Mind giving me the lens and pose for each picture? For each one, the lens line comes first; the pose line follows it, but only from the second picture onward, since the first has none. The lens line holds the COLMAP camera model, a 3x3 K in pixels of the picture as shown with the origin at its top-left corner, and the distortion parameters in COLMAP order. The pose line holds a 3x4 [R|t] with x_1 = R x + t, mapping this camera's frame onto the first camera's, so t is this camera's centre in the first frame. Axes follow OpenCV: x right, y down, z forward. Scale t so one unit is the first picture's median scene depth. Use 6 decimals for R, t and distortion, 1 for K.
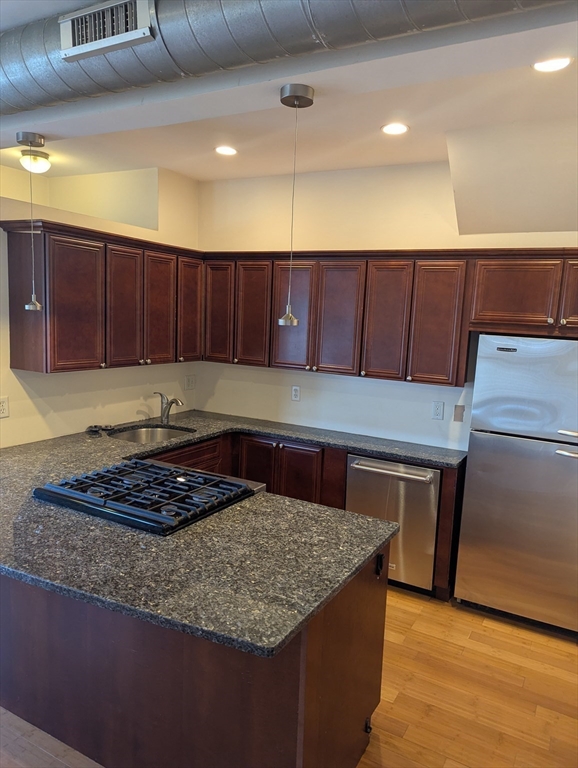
lens RADIAL K [[542.0, 0, 304.1], [0, 542.0, 386.3], [0, 0, 1]] dist [0.077492, -0.065960]
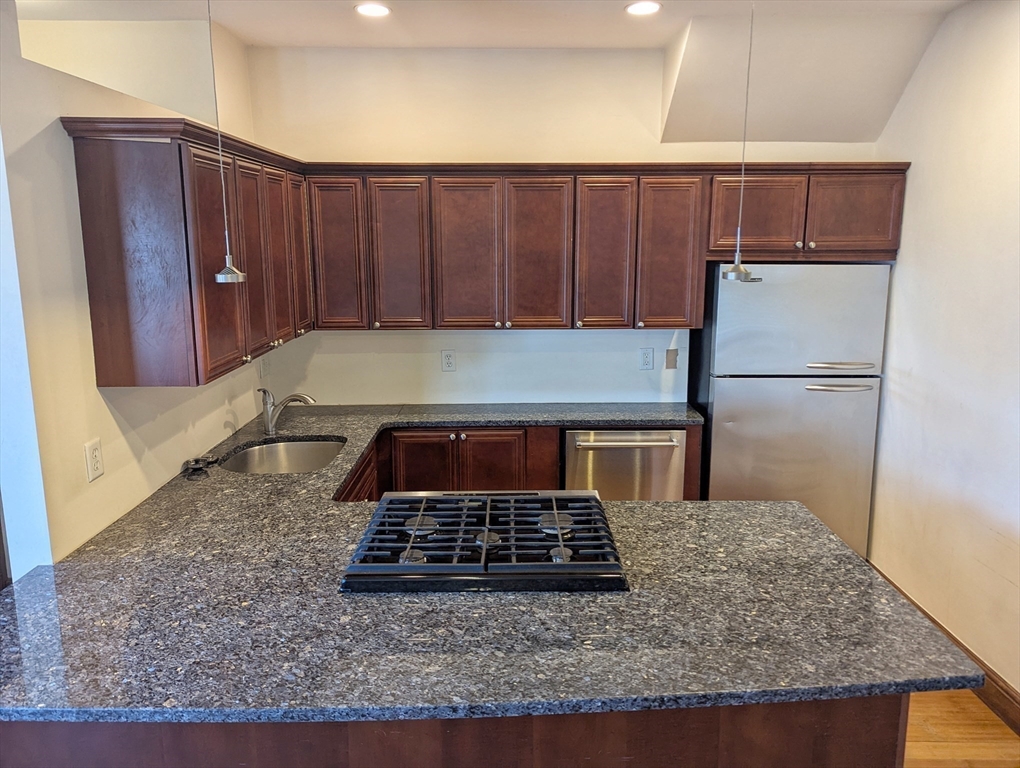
lens RADIAL K [[719.9, 0, 509.7], [0, 719.9, 356.3], [0, 0, 1]] dist [0.077492, -0.065960]
pose [[0.874755, -0.131136, 0.466484, -0.486742], [0.107614, 0.991218, 0.076849, -0.071723], [-0.472465, -0.017024, 0.881185, 0.151894]]
